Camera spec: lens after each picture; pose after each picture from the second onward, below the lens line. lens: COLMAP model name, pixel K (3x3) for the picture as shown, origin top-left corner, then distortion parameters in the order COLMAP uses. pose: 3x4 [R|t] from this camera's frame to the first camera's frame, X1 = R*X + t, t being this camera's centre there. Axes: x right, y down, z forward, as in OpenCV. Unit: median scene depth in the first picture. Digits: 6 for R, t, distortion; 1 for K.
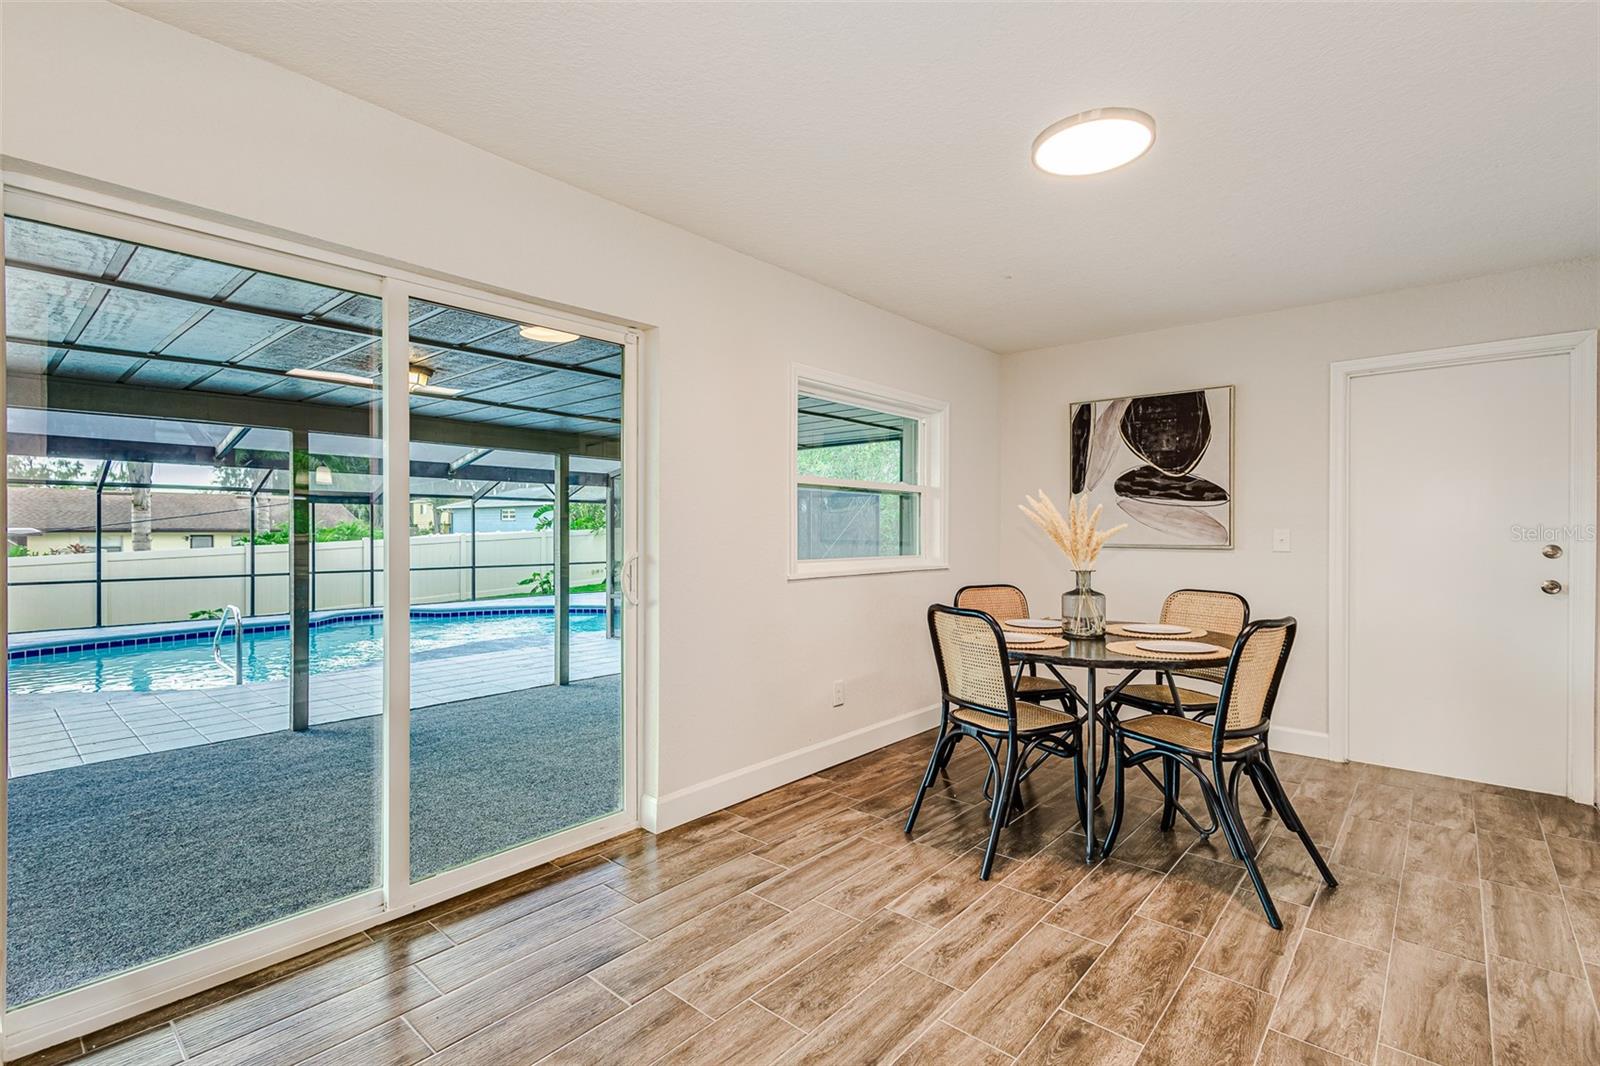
lens RADIAL K [[740.7, 0, 801.8], [0, 740.7, 533.0], [0, 0, 1]] dist [0.010320, -0.000893]
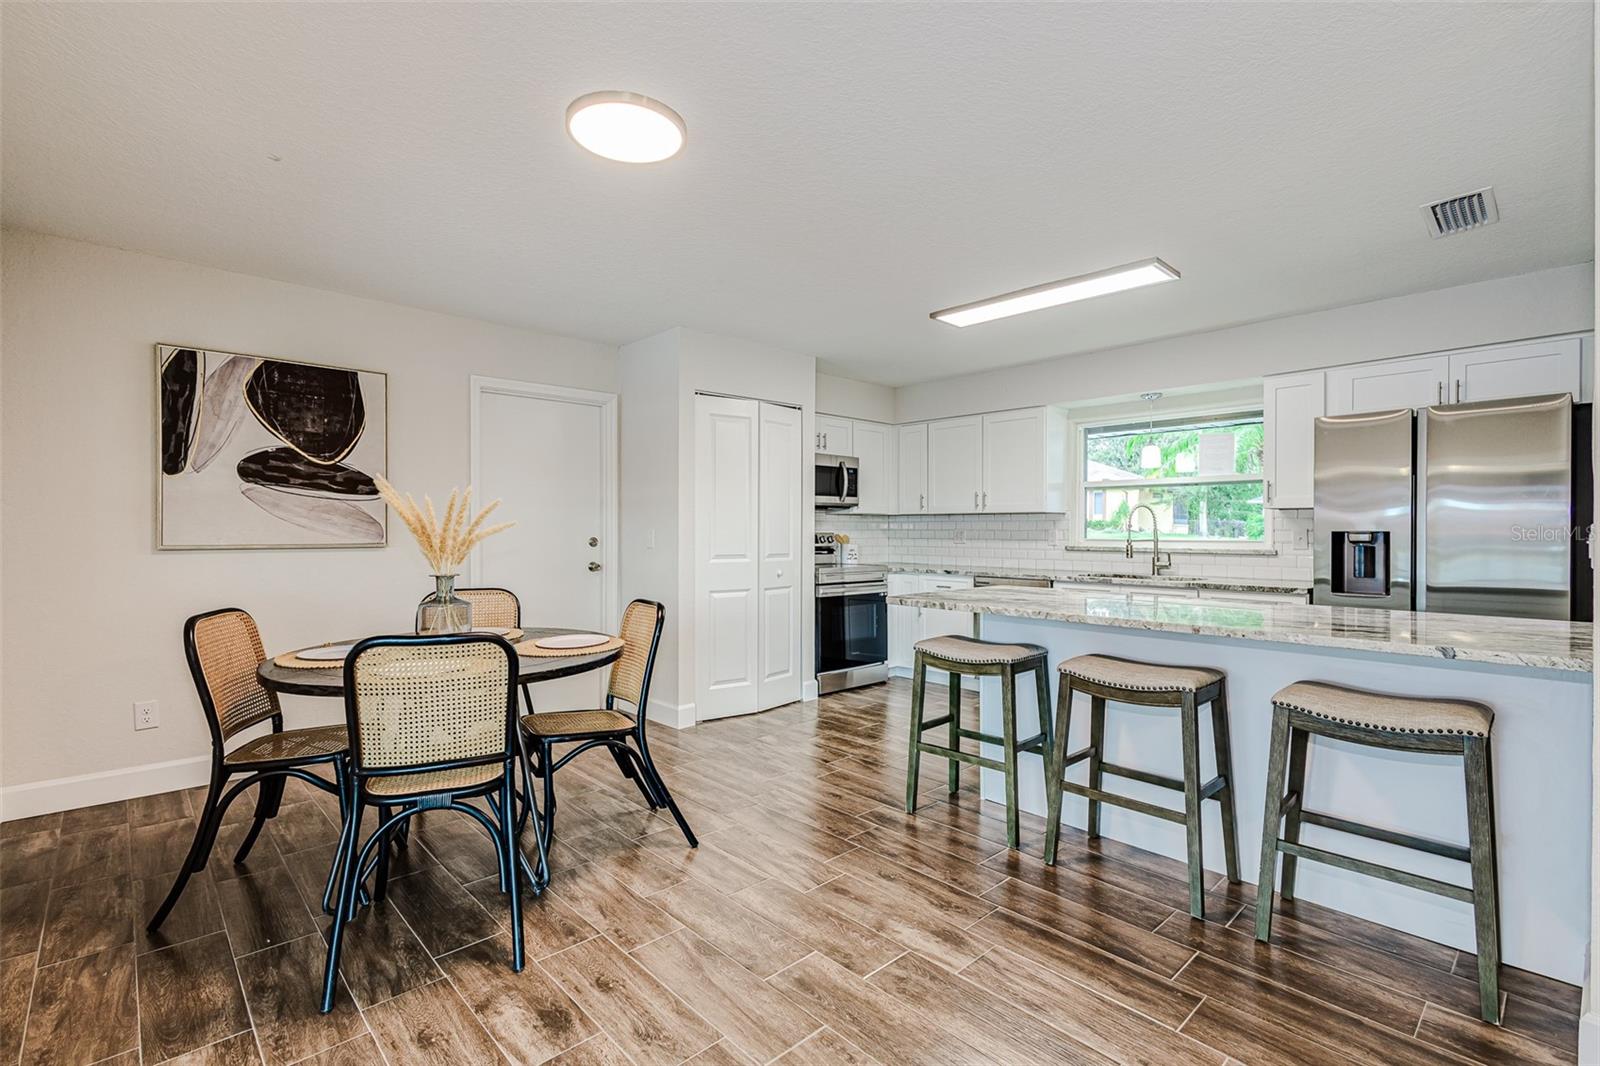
lens RADIAL K [[740.7, 0, 804.8], [0, 740.7, 529.8], [0, 0, 1]] dist [0.010320, -0.000893]
pose [[0.088336, -0.002567, 0.996087, -0.305887], [0.002451, 0.999994, 0.002360, -0.000764], [-0.996088, 0.002233, 0.088342, 0.373625]]
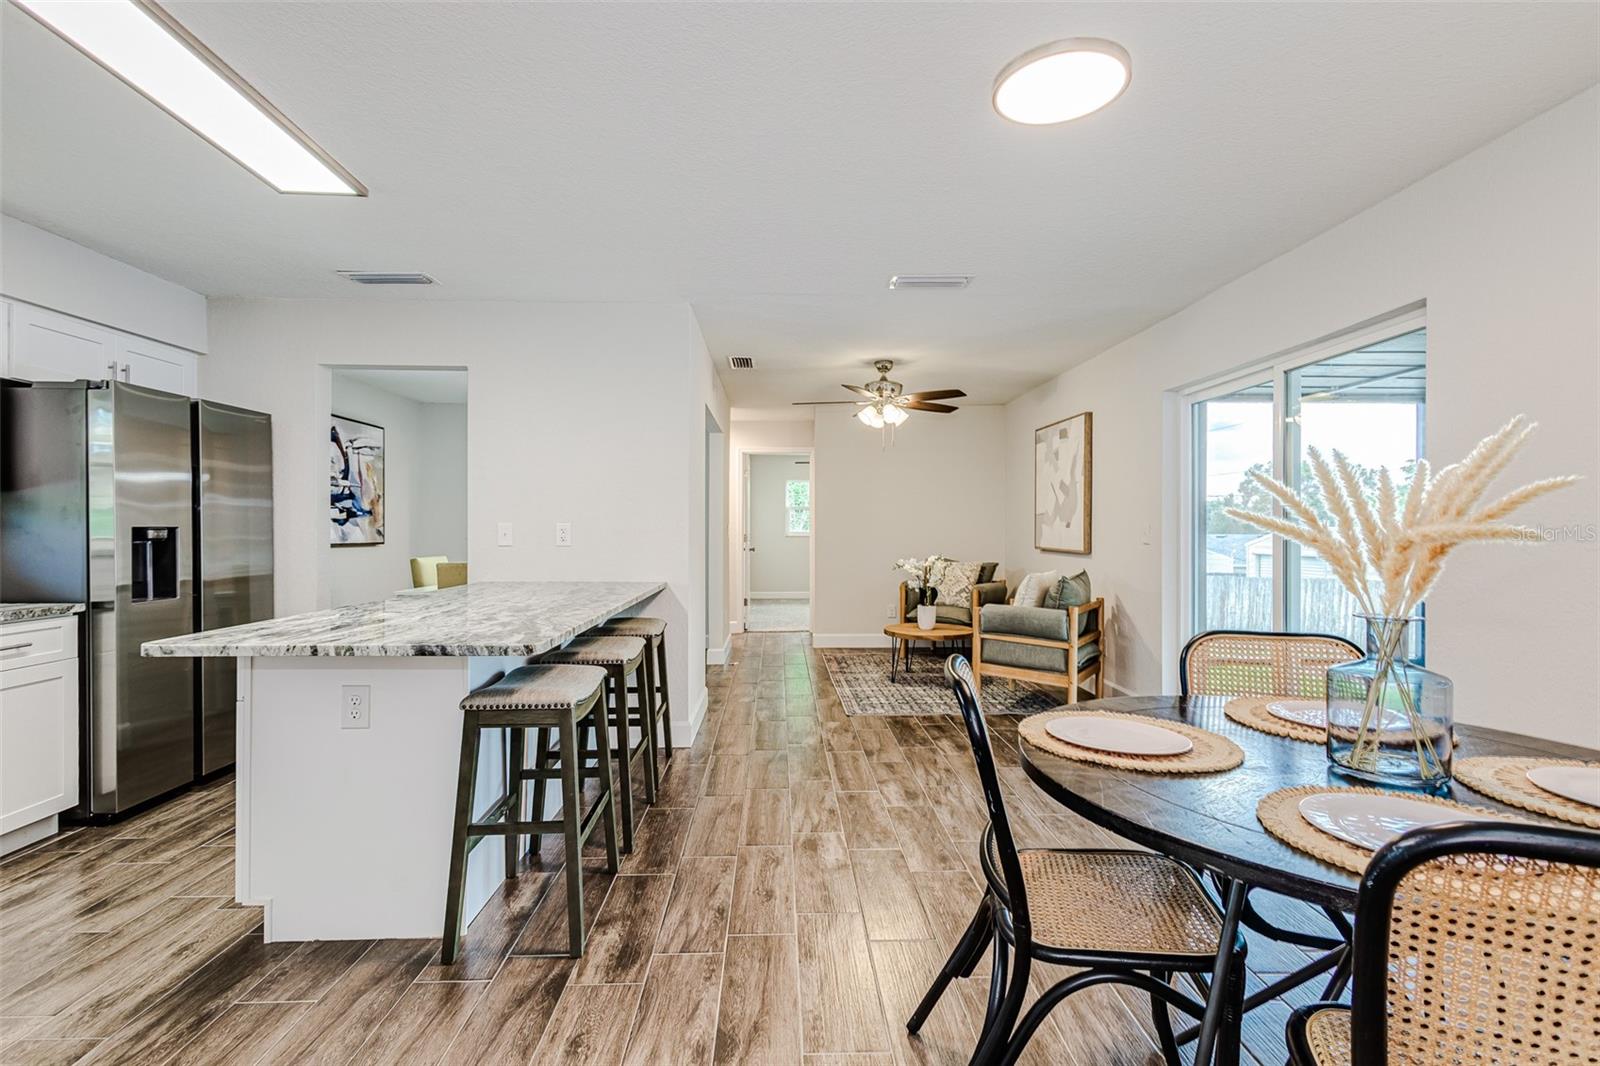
lens RADIAL K [[740.7, 0, 791.2], [0, 740.7, 535.2], [0, 0, 1]] dist [0.010320, -0.000893]
pose [[-0.729682, 0.000531, -0.683786, 0.665155], [-0.007538, 0.999933, 0.008821, 0.002079], [0.683745, 0.011591, -0.729629, 0.780146]]
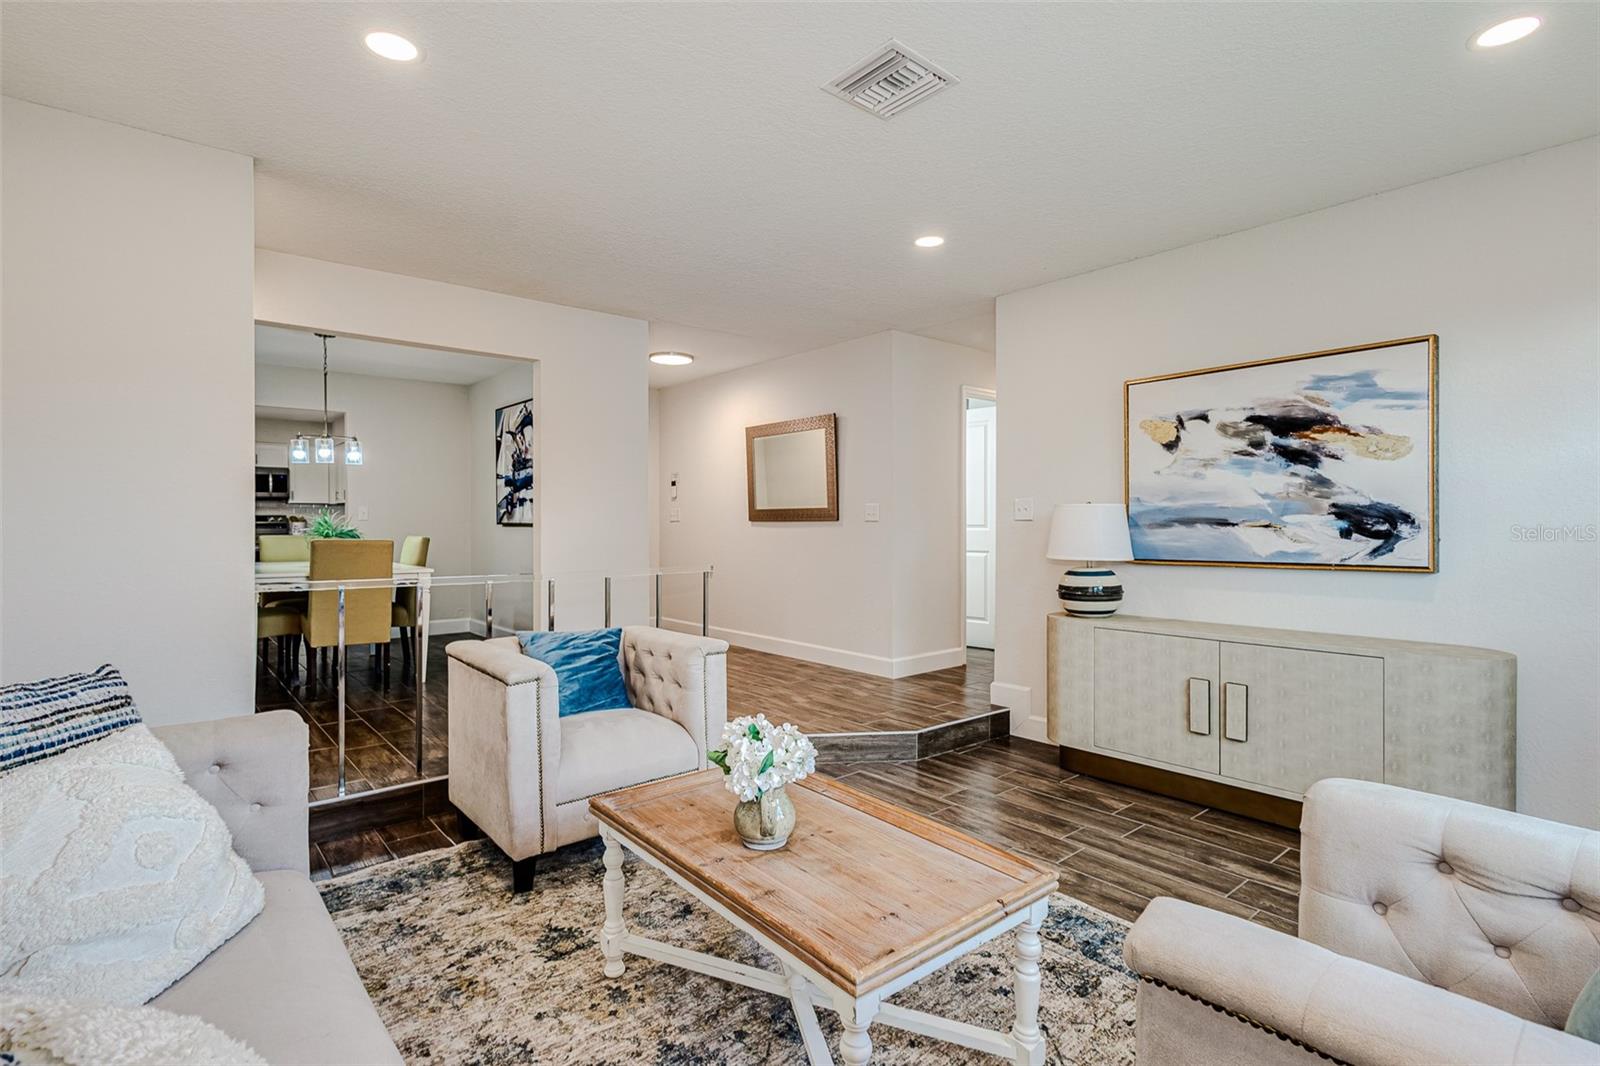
lens RADIAL K [[740.7, 0, 800.6], [0, 740.7, 526.4], [0, 0, 1]] dist [0.010320, -0.000893]
pose [[0.130030, -0.007521, 0.991482, -0.960782], [0.002881, 0.999970, 0.007208, 0.031003], [-0.991506, 0.001919, 0.130048, -1.403218]]
